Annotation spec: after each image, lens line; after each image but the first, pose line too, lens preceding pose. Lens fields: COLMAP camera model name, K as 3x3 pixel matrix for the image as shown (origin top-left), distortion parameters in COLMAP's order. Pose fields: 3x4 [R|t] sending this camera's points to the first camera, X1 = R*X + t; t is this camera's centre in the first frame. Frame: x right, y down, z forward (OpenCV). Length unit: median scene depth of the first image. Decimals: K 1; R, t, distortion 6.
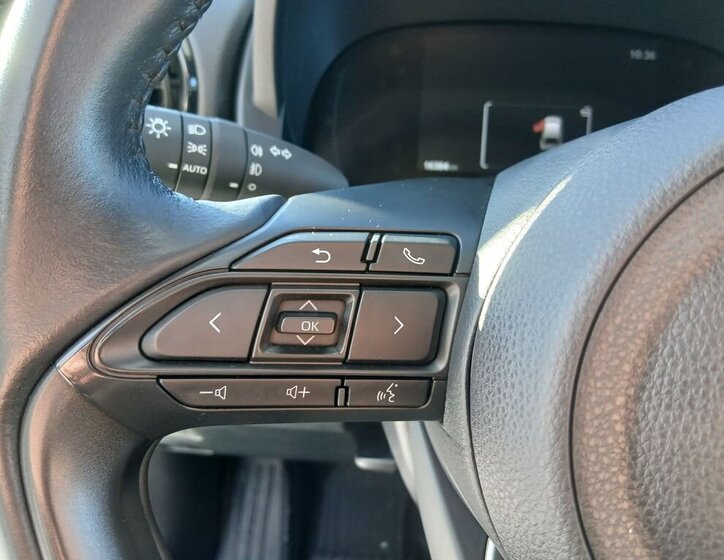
lens RADIAL K [[580.3, 0, 374.4], [0, 580.3, 274.2], [0, 0, 1]] dist [0.102836, -0.178817]
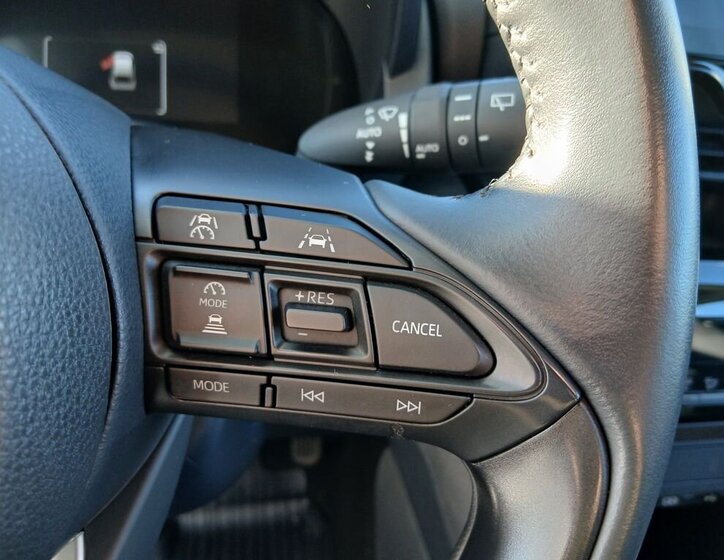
lens RADIAL K [[580.3, 0, 374.4], [0, 580.3, 274.2], [0, 0, 1]] dist [0.102836, -0.178817]
pose [[0.981592, -0.042335, 0.186238, 1.267386], [0.033930, 0.998267, 0.048091, 0.100829], [-0.187951, -0.040886, 0.981327, 0.082434]]
